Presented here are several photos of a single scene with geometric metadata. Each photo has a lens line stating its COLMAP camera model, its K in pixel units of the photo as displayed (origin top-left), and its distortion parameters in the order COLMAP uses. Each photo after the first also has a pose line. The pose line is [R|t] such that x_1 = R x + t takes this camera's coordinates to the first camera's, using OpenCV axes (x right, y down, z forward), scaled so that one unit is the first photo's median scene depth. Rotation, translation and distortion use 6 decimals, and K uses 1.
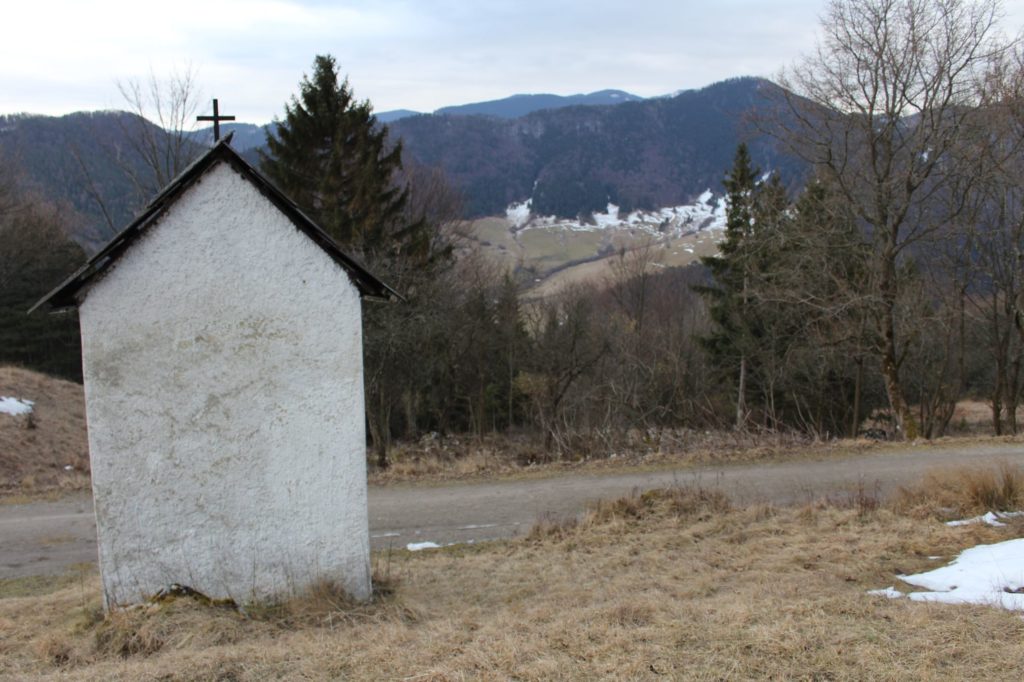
lens RADIAL K [[945.8, 0, 511.8], [0, 945.8, 346.0], [0, 0, 1]] dist [-0.002321, 0.000000]
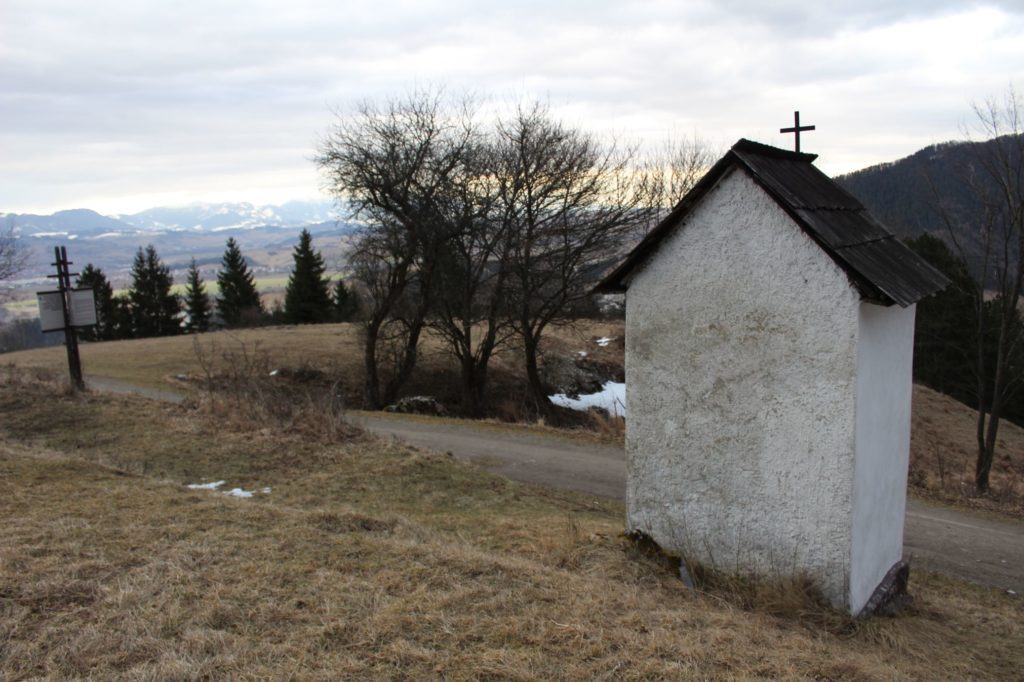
lens RADIAL K [[880.9, 0, 512.4], [0, 880.9, 336.7], [0, 0, 1]] dist [-0.004497, 0.003777]
pose [[0.634299, 0.095458, -0.767172, 0.317708], [-0.110423, 0.993360, 0.032304, -0.003674], [0.765161, 0.064223, 0.640628, 0.147178]]
